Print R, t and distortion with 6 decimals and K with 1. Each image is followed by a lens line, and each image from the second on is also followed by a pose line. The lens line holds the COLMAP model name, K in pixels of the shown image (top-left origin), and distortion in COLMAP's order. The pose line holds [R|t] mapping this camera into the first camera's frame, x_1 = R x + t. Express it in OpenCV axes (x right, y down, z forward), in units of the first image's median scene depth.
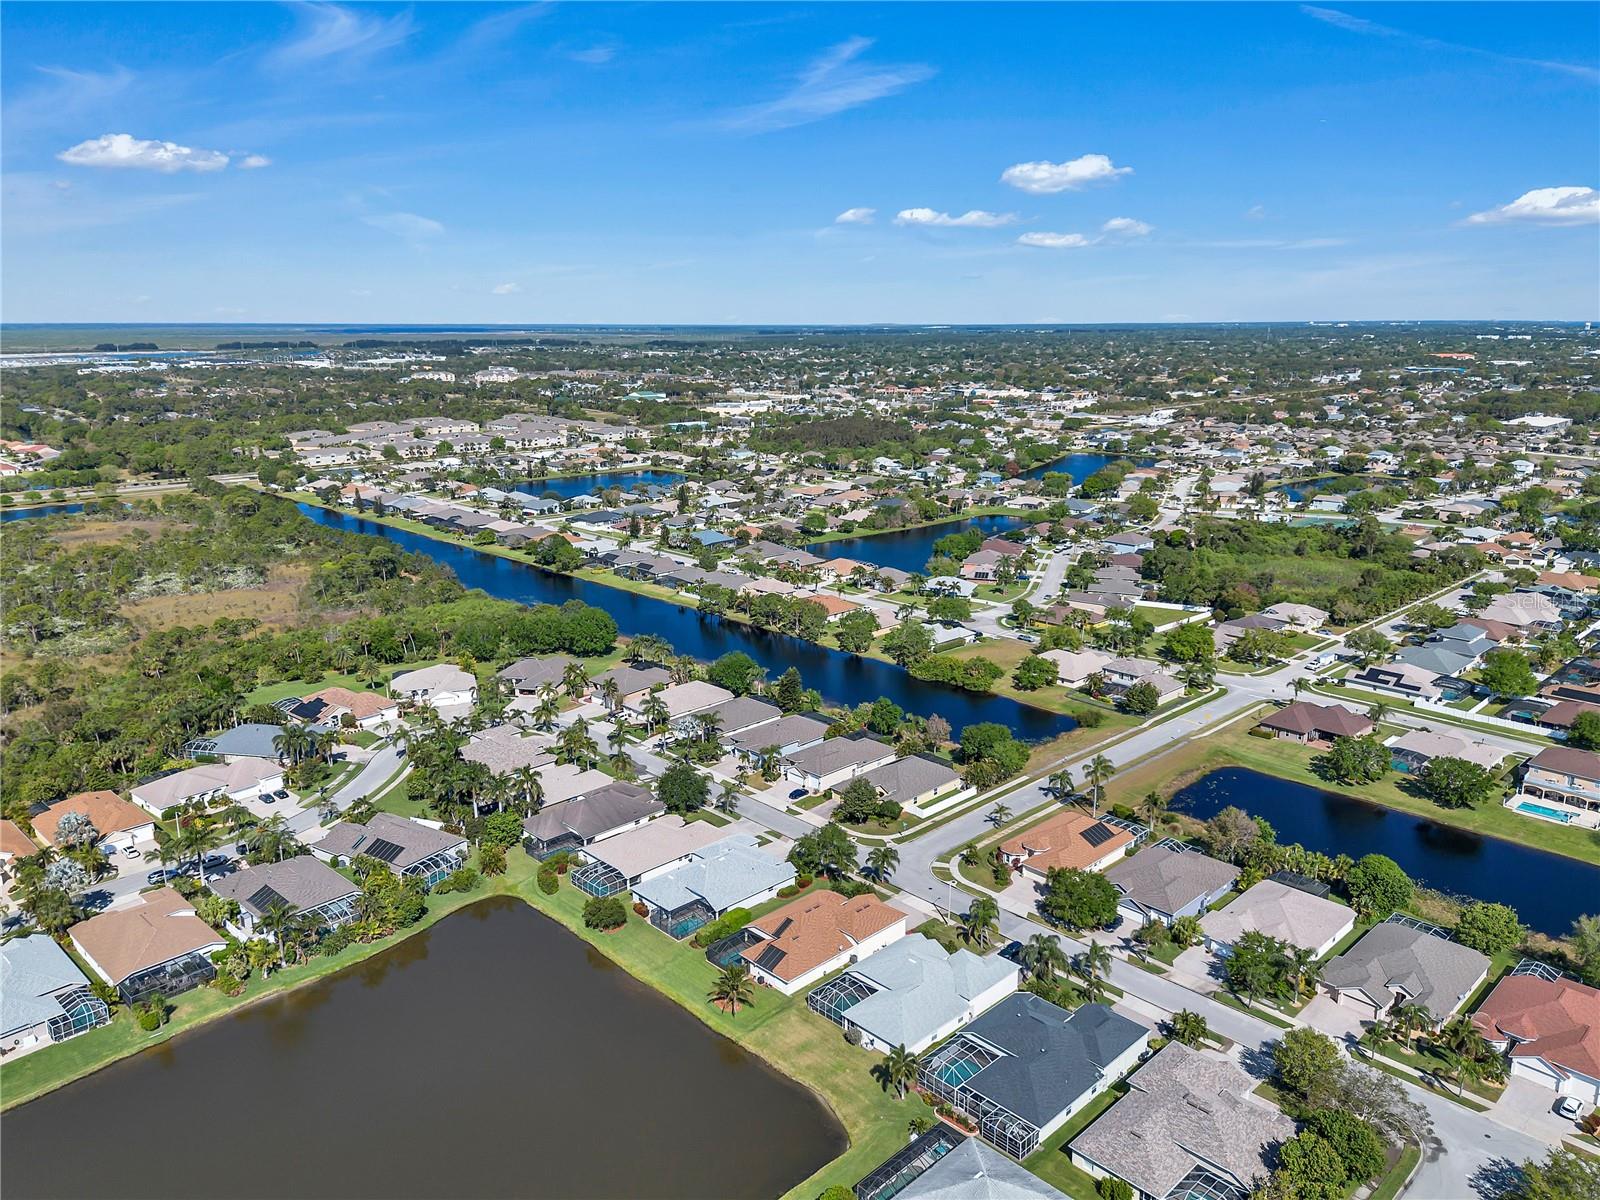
lens RADIAL K [[1136.8, 0, 789.7], [0, 1136.8, 597.8], [0, 0, 1]] dist [0.083947, -0.087761]
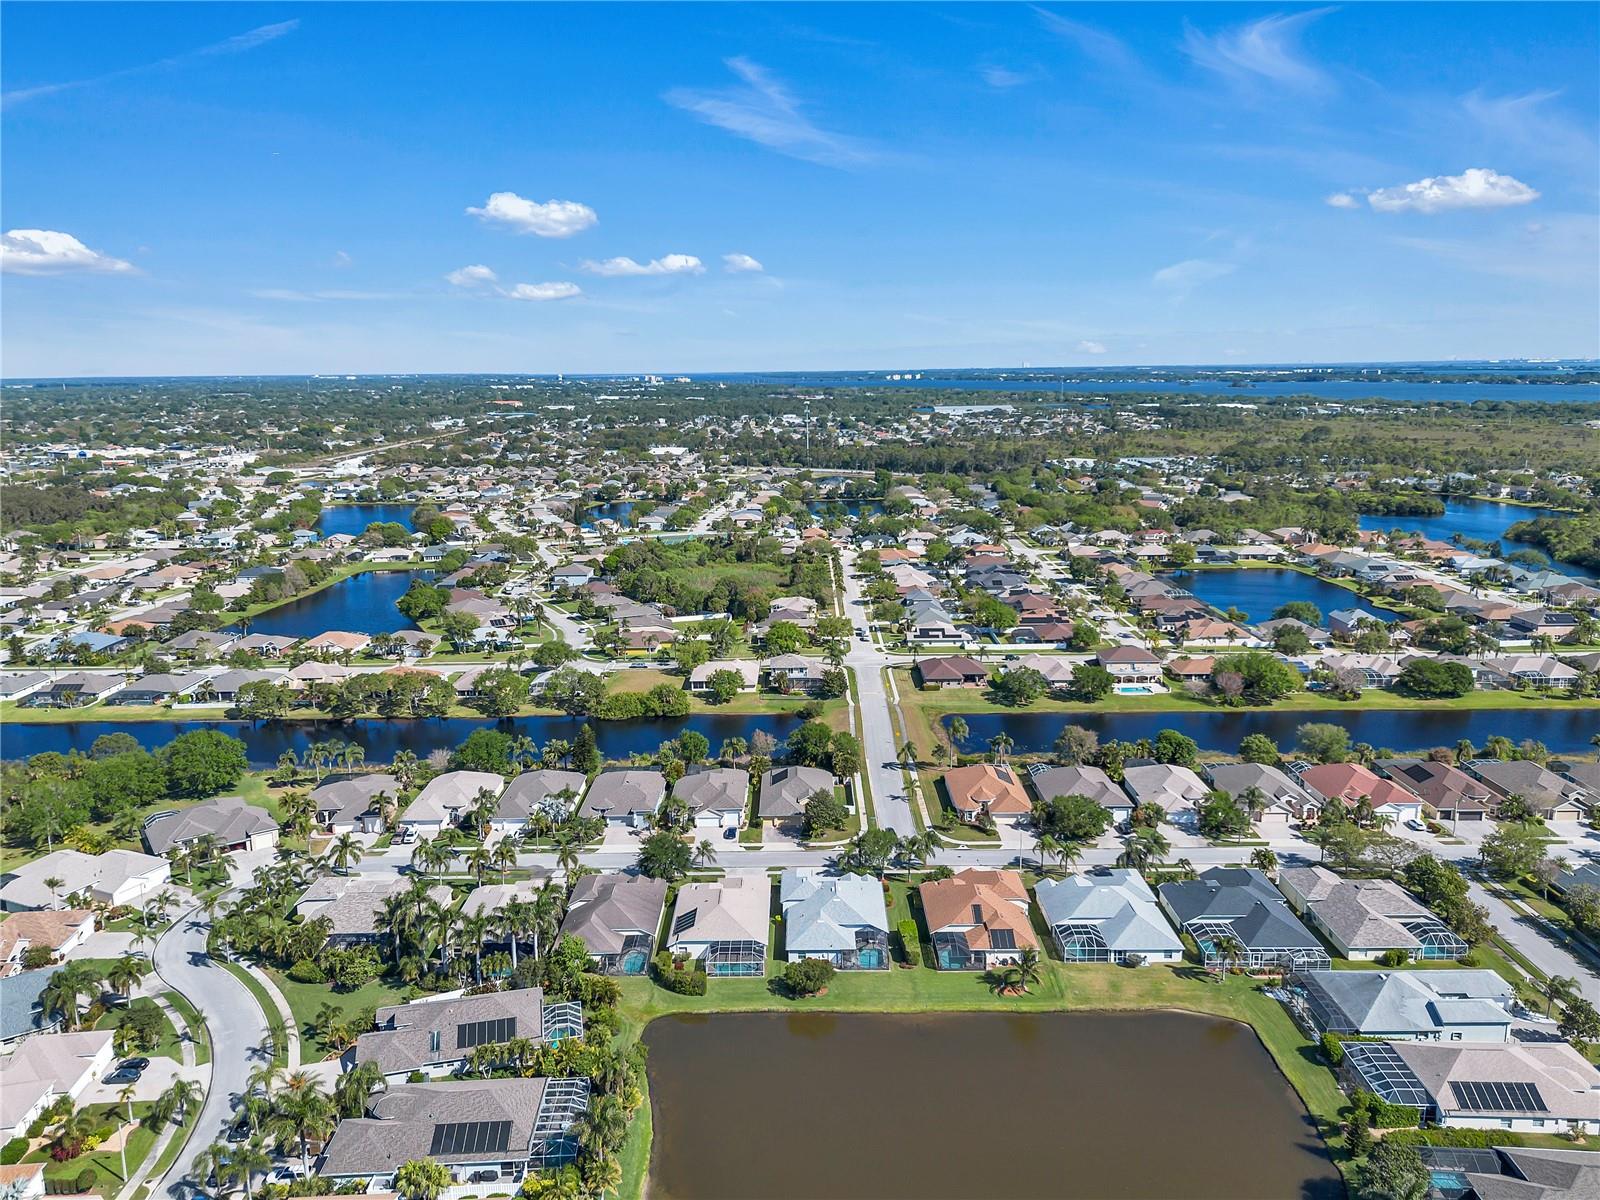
lens RADIAL K [[1136.8, 0, 789.7], [0, 1136.8, 597.8], [0, 0, 1]] dist [0.083947, -0.087761]
pose [[0.709909, -0.149722, 0.688195, -0.571886], [0.179318, 0.983365, 0.028962, -0.043439], [-0.681083, 0.102845, 0.724947, 0.224128]]
